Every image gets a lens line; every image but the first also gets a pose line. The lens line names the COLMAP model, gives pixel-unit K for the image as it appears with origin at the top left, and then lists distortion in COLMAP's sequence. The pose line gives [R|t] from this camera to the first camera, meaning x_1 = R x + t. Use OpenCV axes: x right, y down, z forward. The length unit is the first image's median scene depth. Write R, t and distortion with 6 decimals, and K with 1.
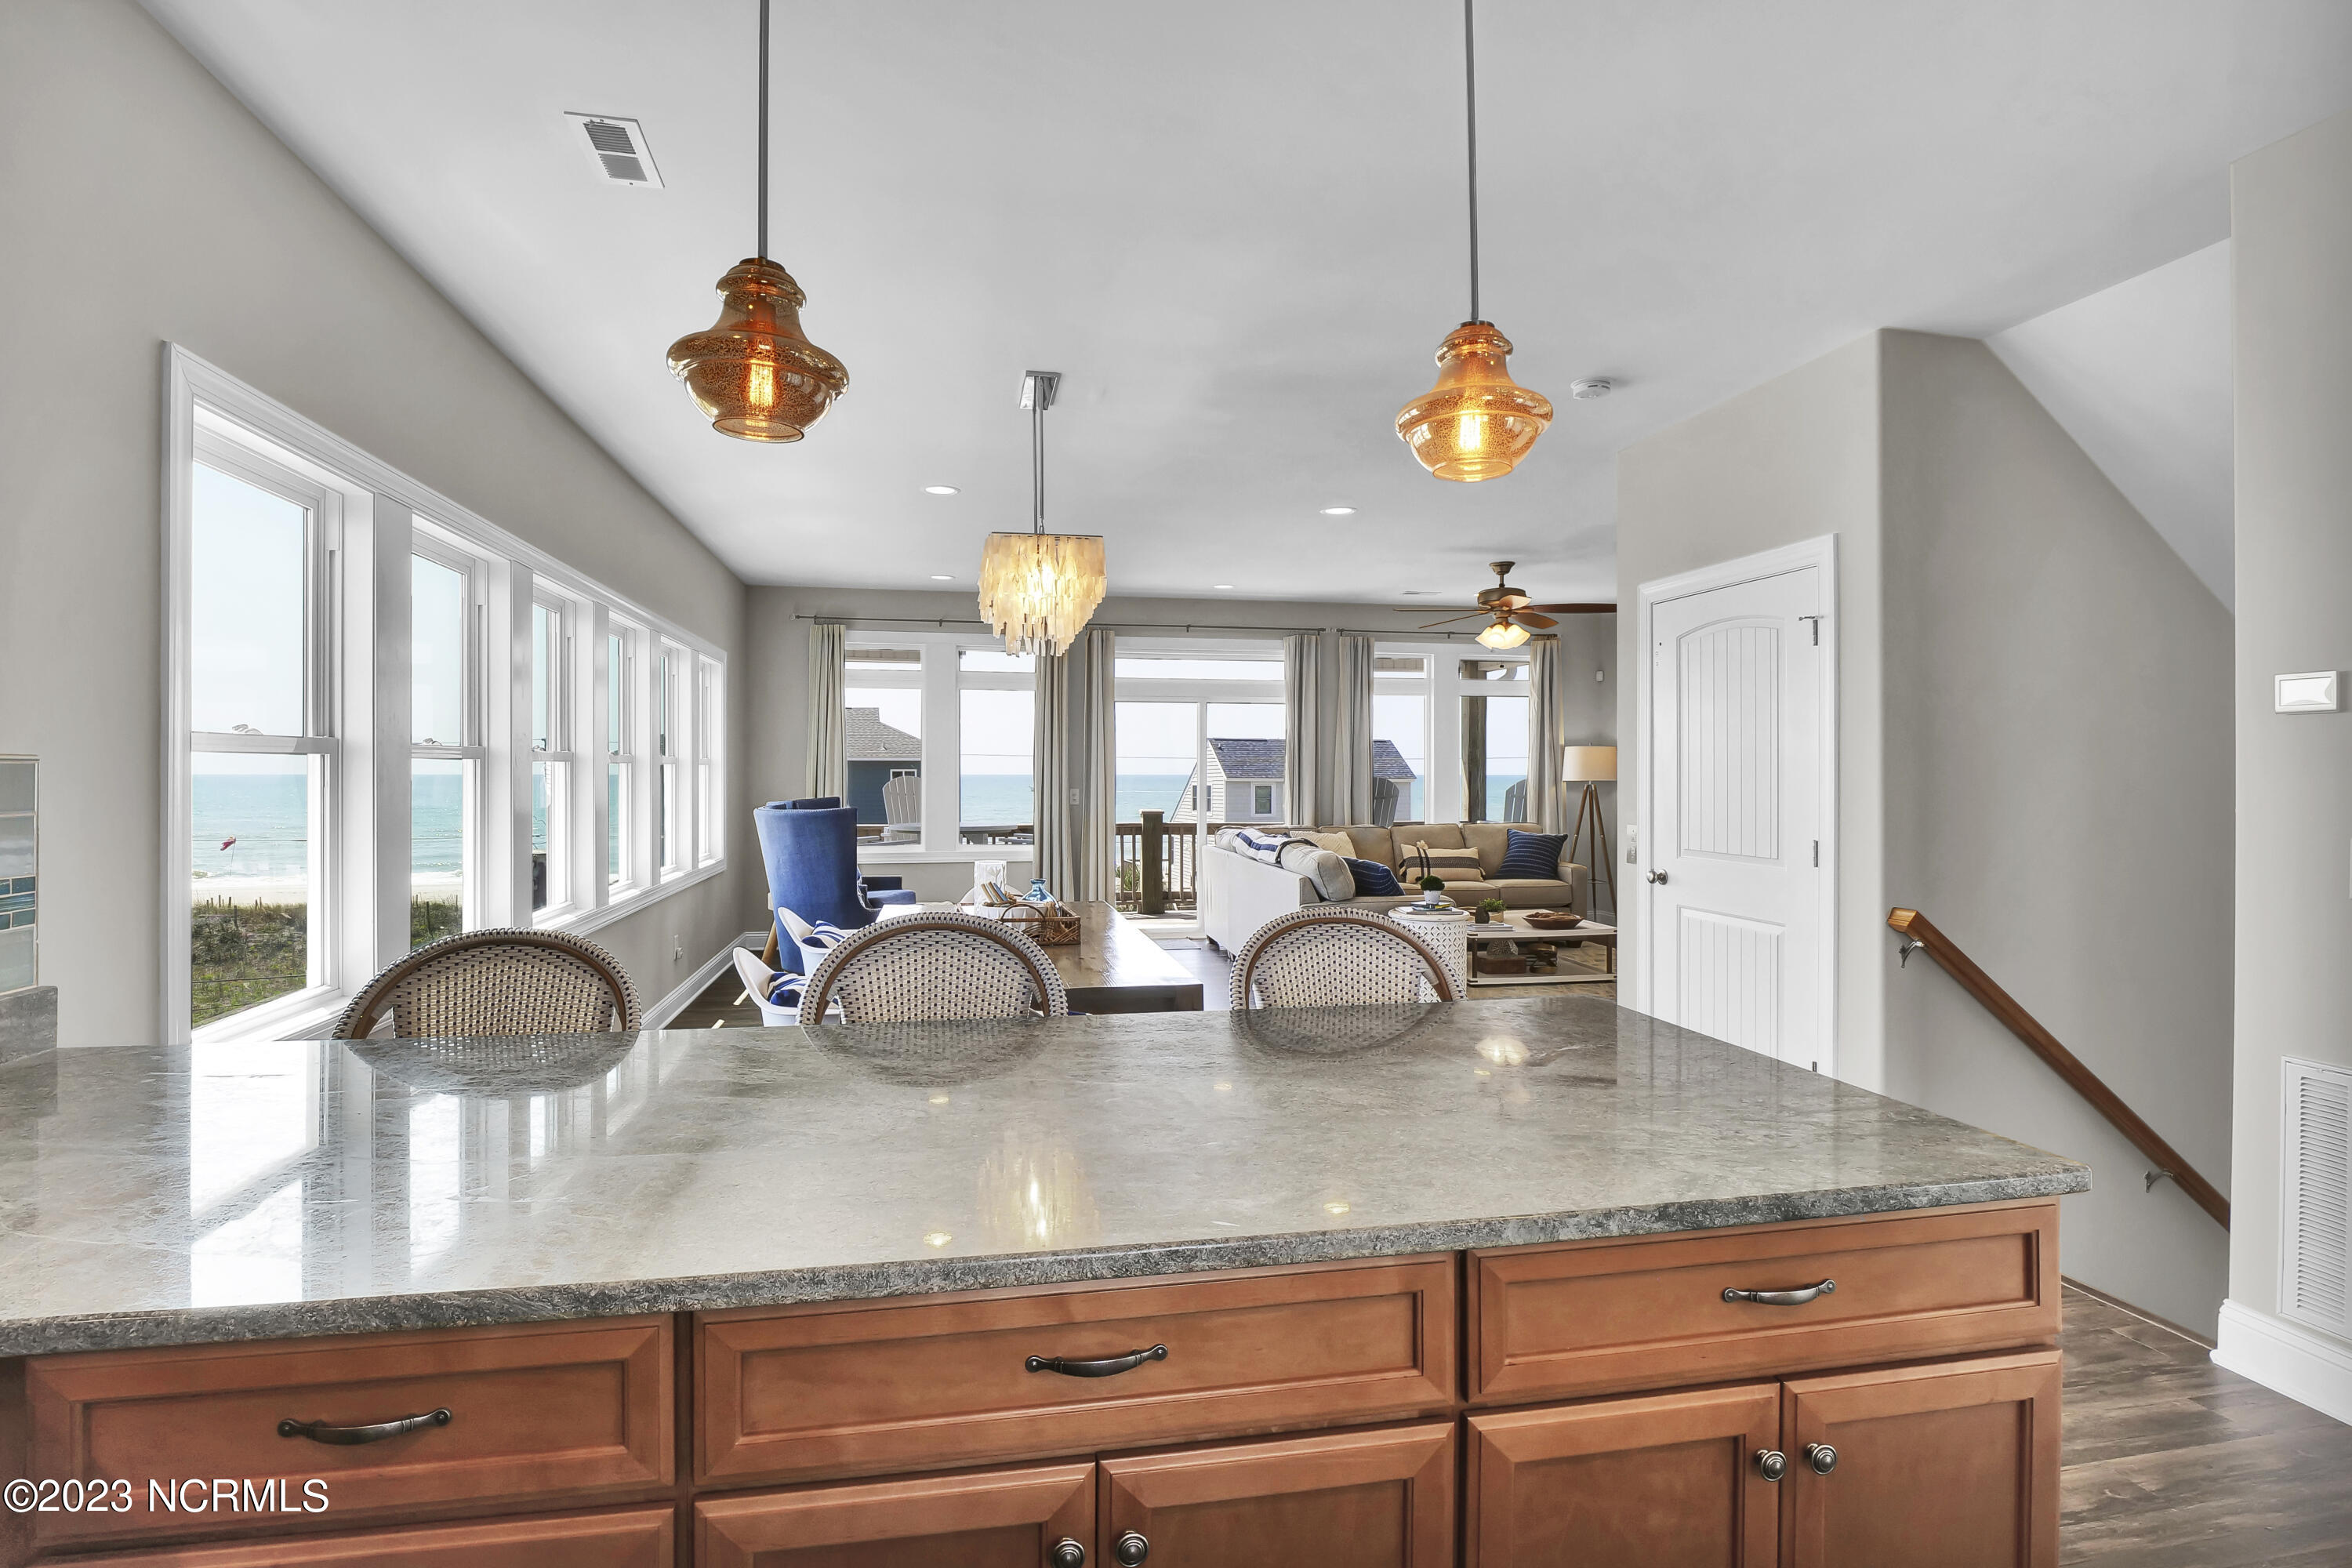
lens RADIAL K [[1173.2, 0, 1169.8], [0, 1173.2, 779.1], [0, 0, 1]] dist [-0.016116, 0.000519]
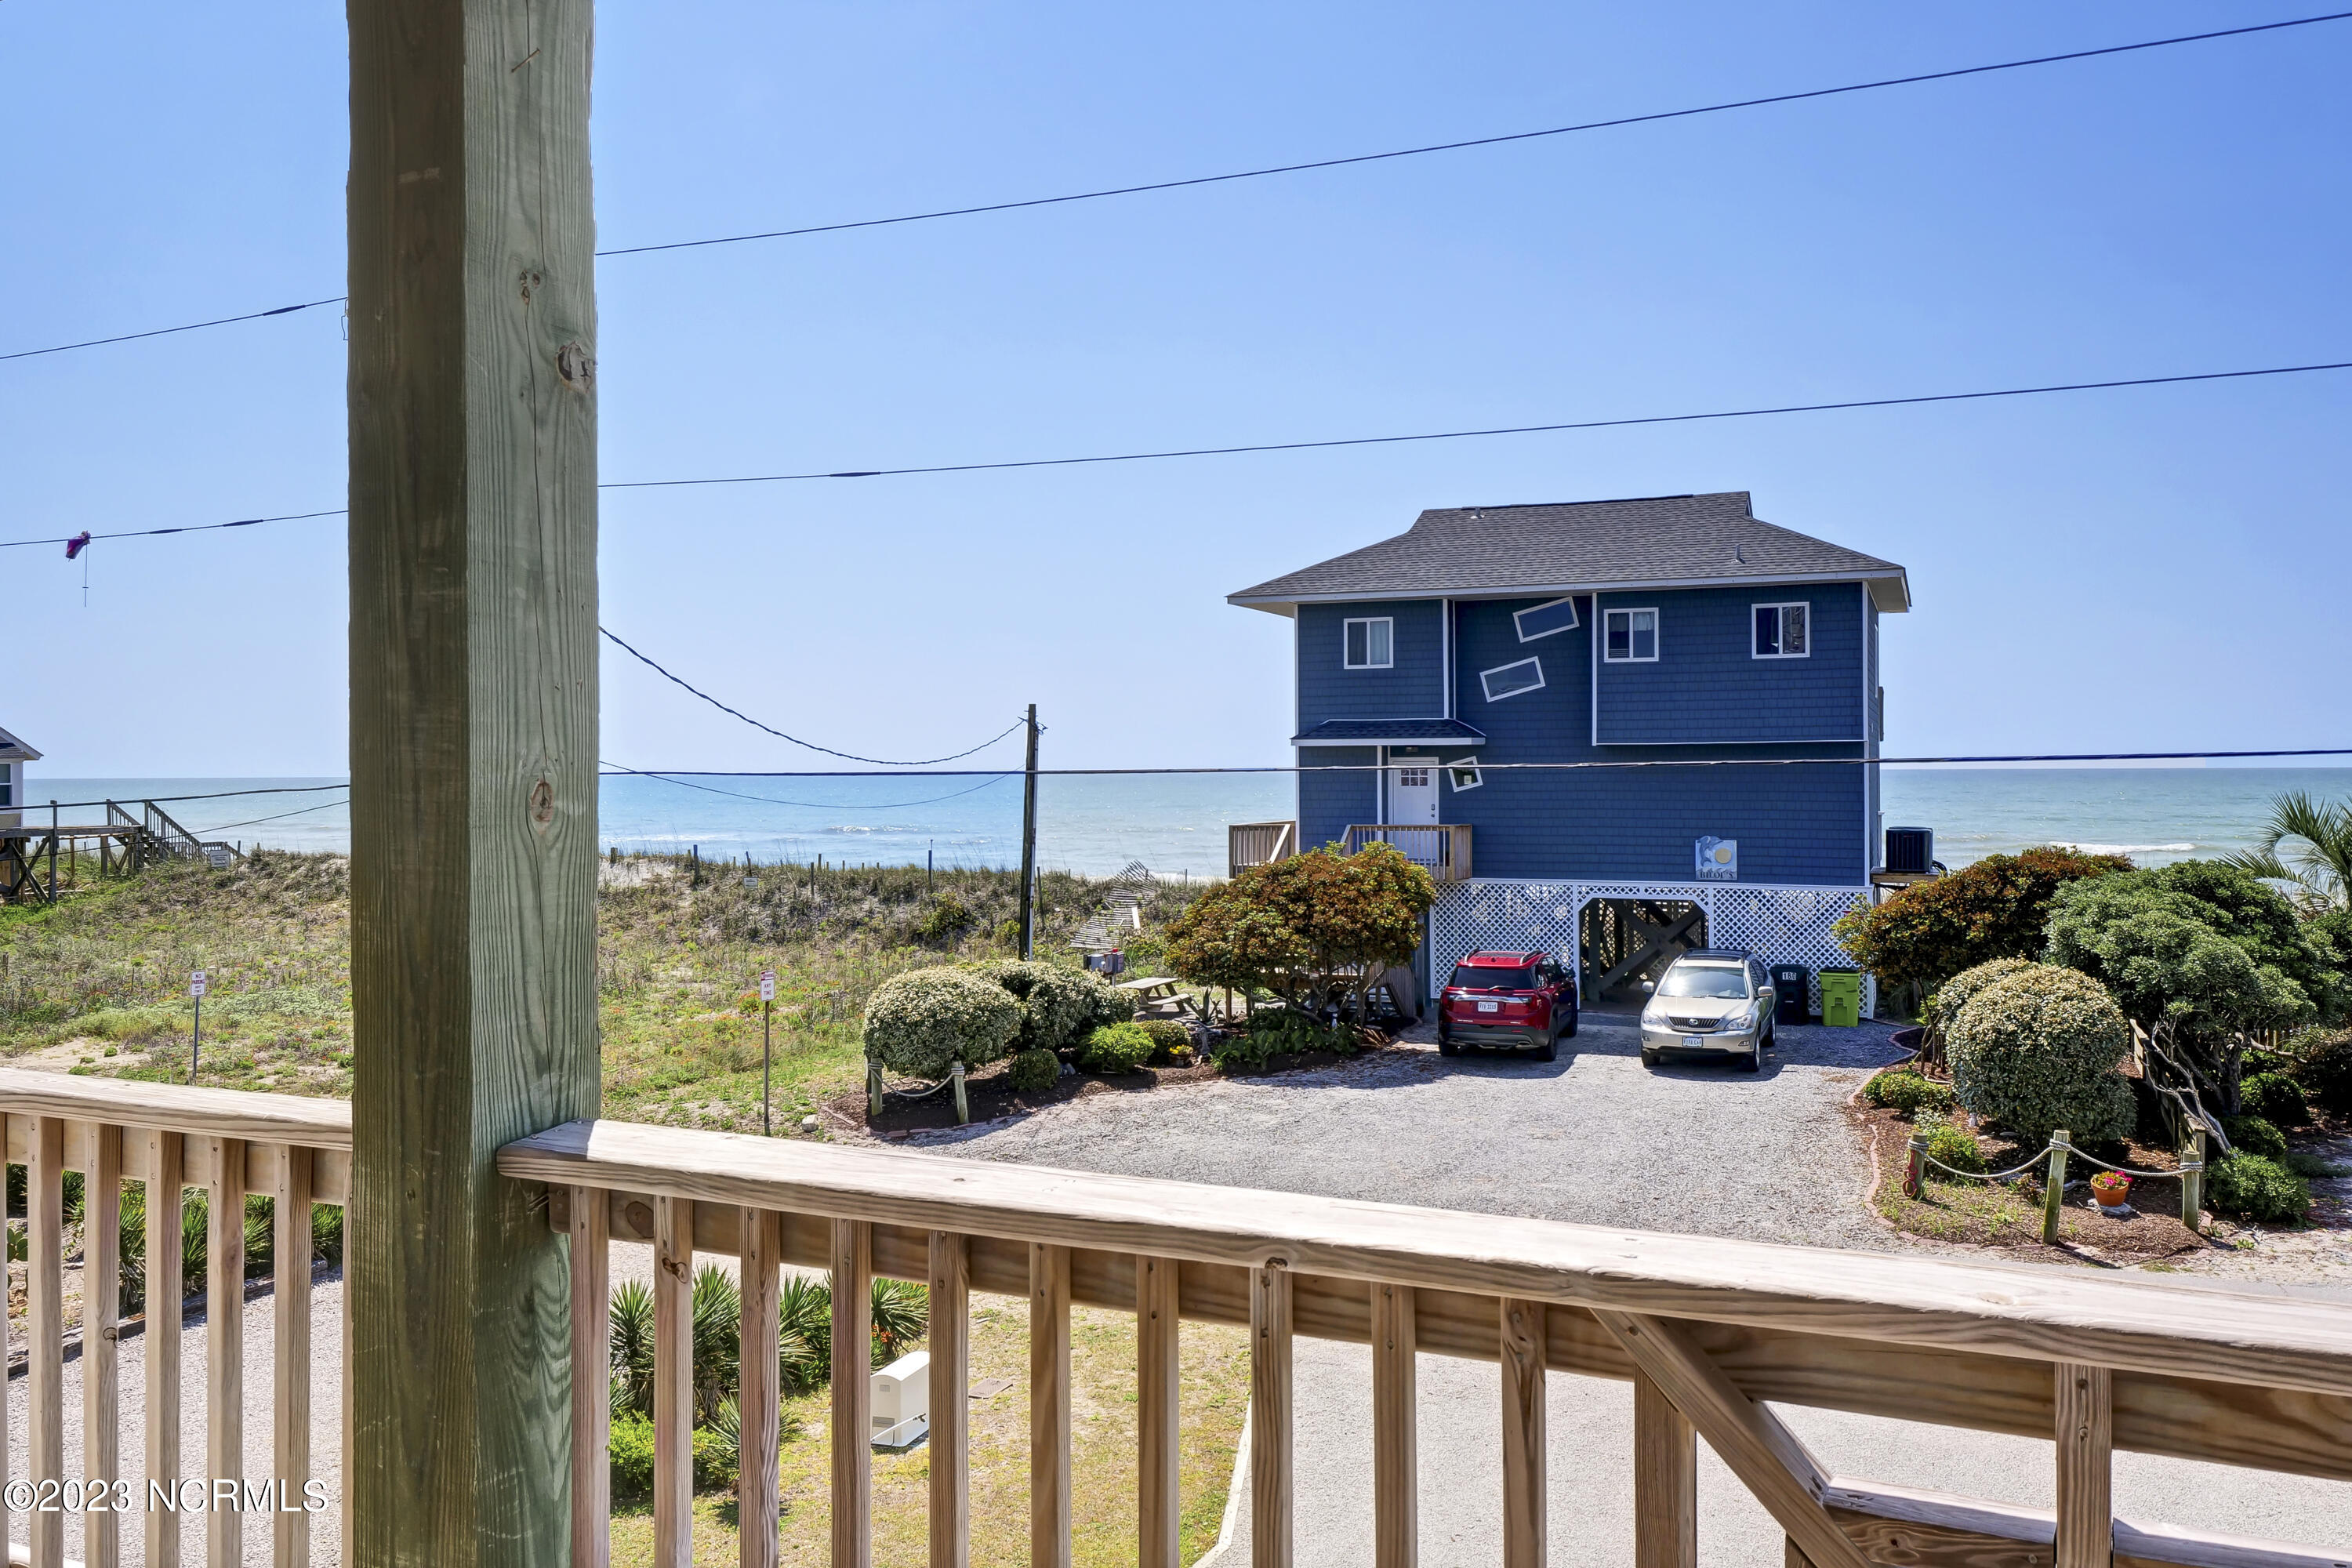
lens RADIAL K [[1898.5, 0, 1171.6], [0, 1898.5, 789.5], [0, 0, 1]] dist [-0.001866, -0.012195]
pose [[0.794896, 0.000721, -0.606746, 0.145759], [0.001996, 0.999991, 0.003804, 0.228277], [0.606743, -0.004235, 0.794887, 0.887917]]
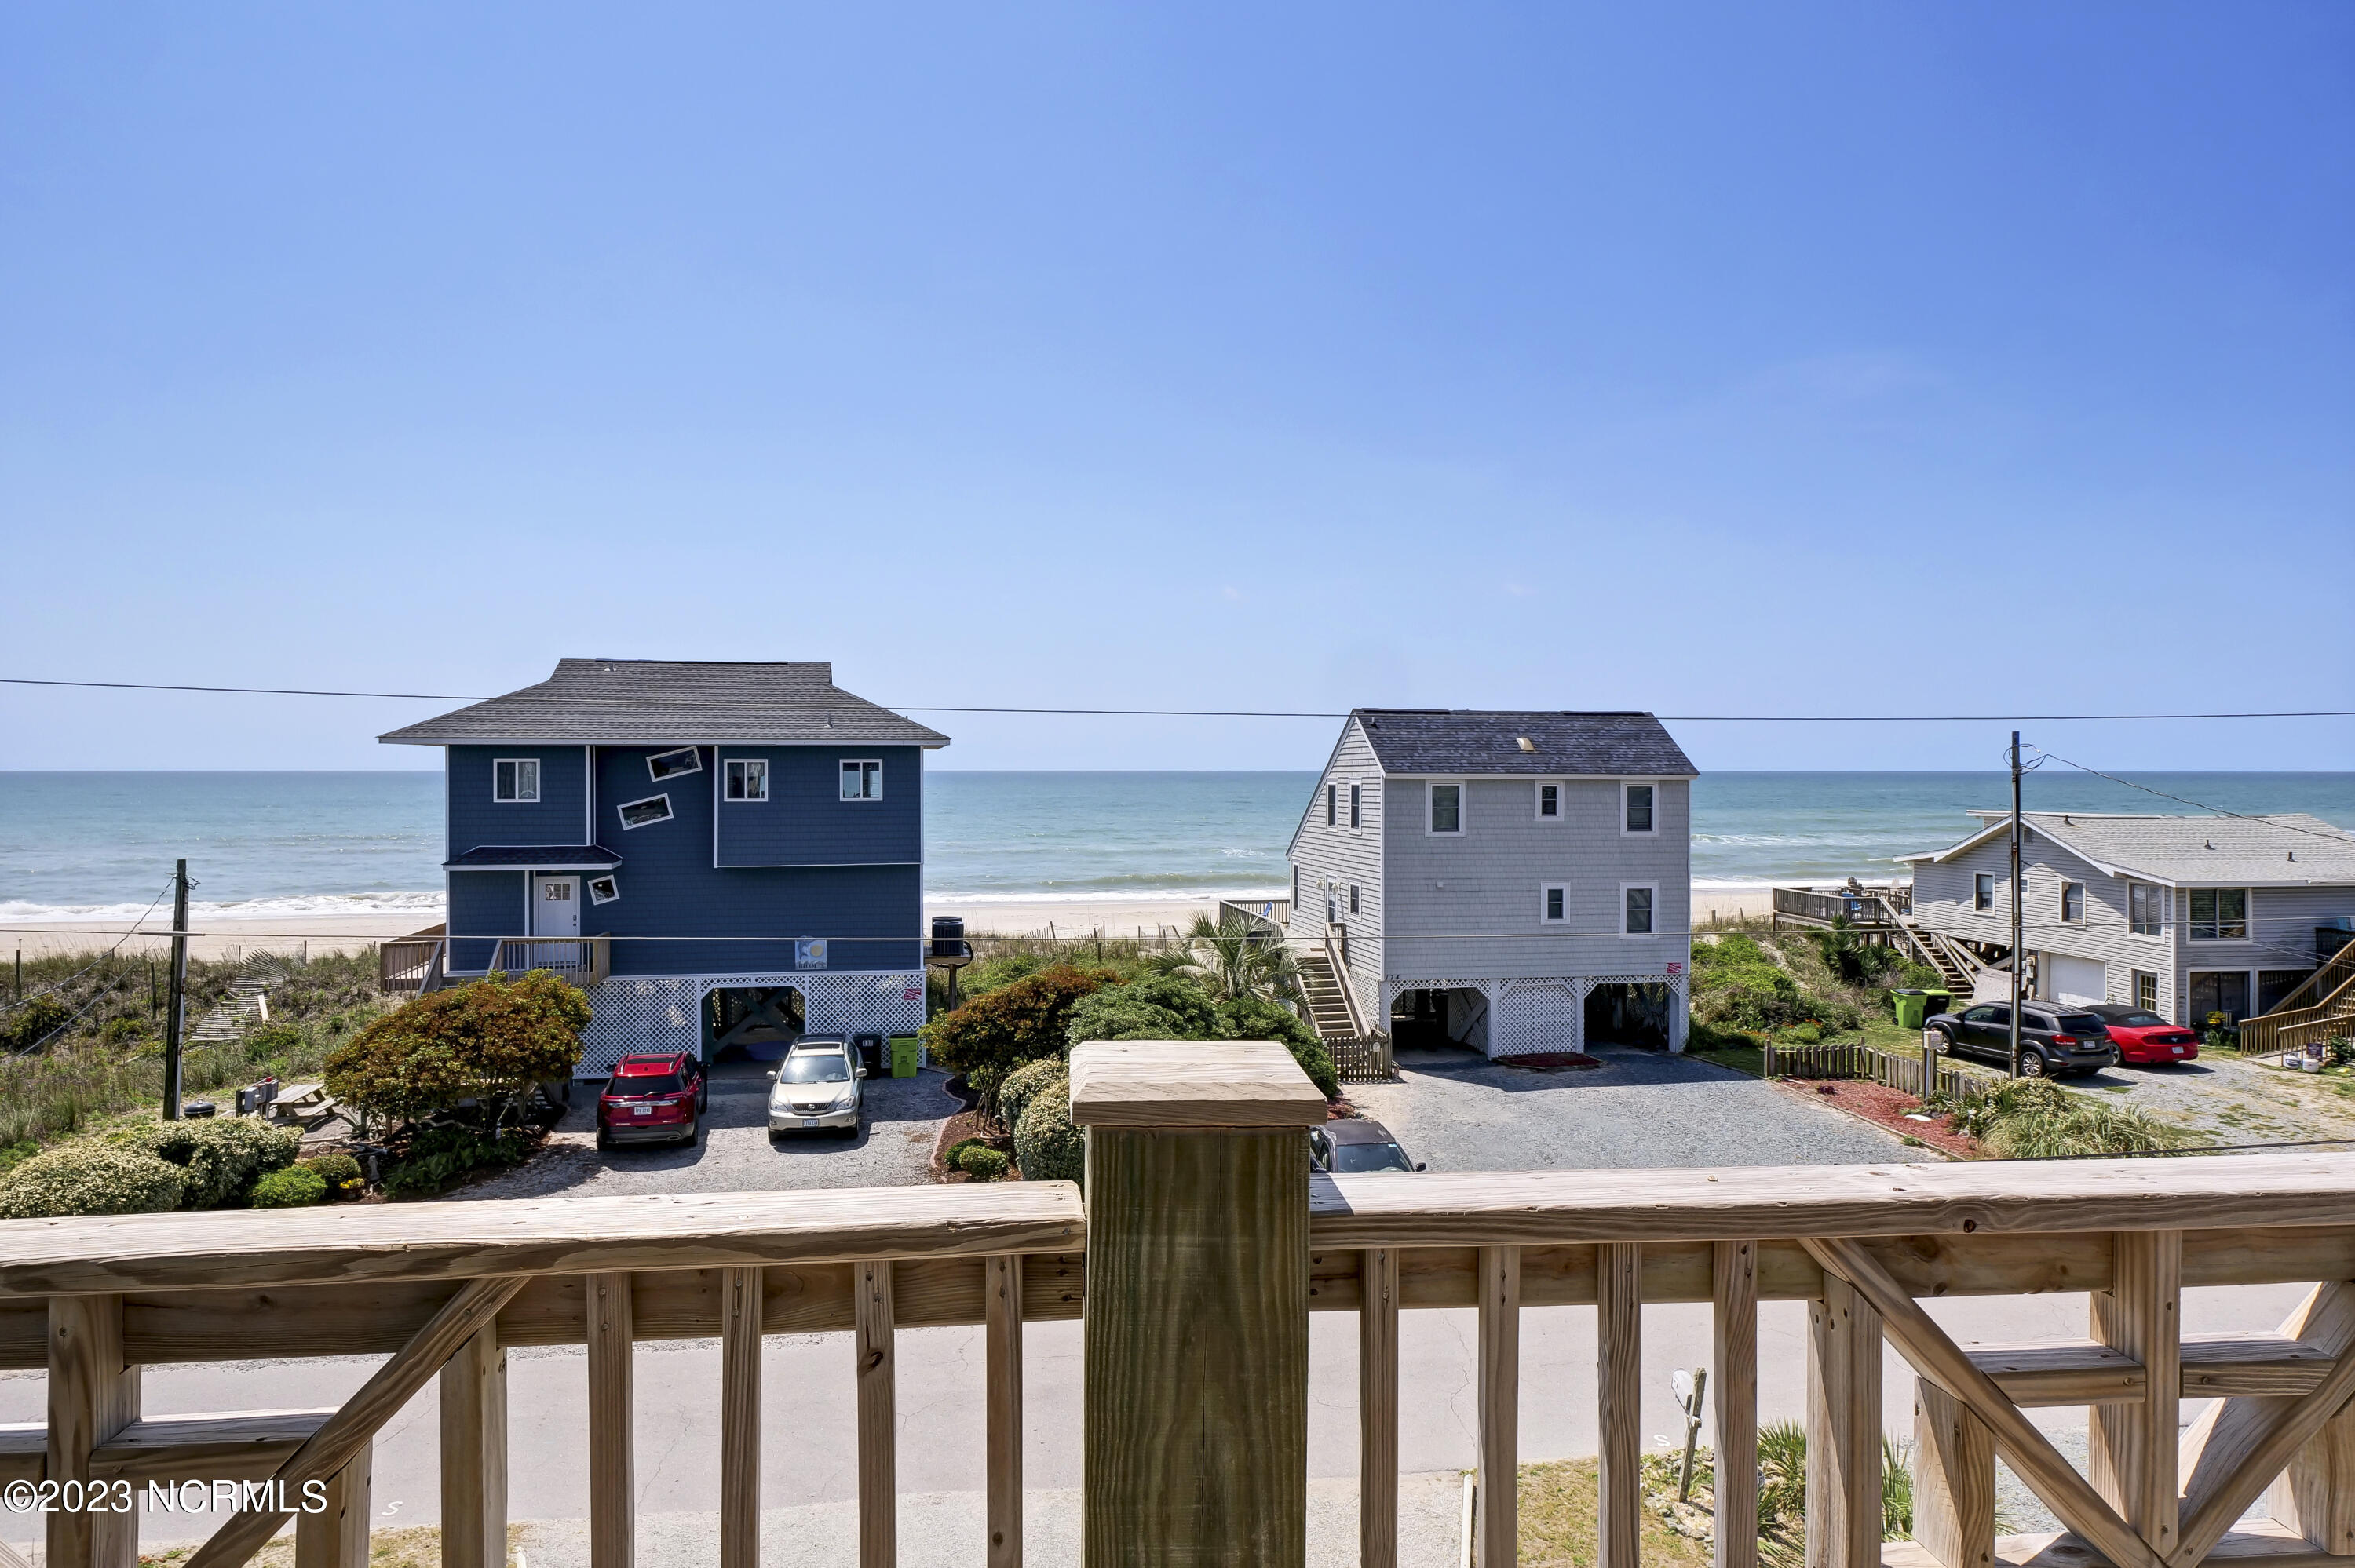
lens RADIAL K [[1456.6, 0, 1177.3], [0, 1456.6, 776.2], [0, 0, 1]] dist [-0.001326, -0.002027]
pose [[0.997164, 0.001434, -0.075252, -0.007357], [-0.001449, 0.999999, -0.000136, 0.003137], [0.075251, 0.000244, 0.997165, 0.875410]]
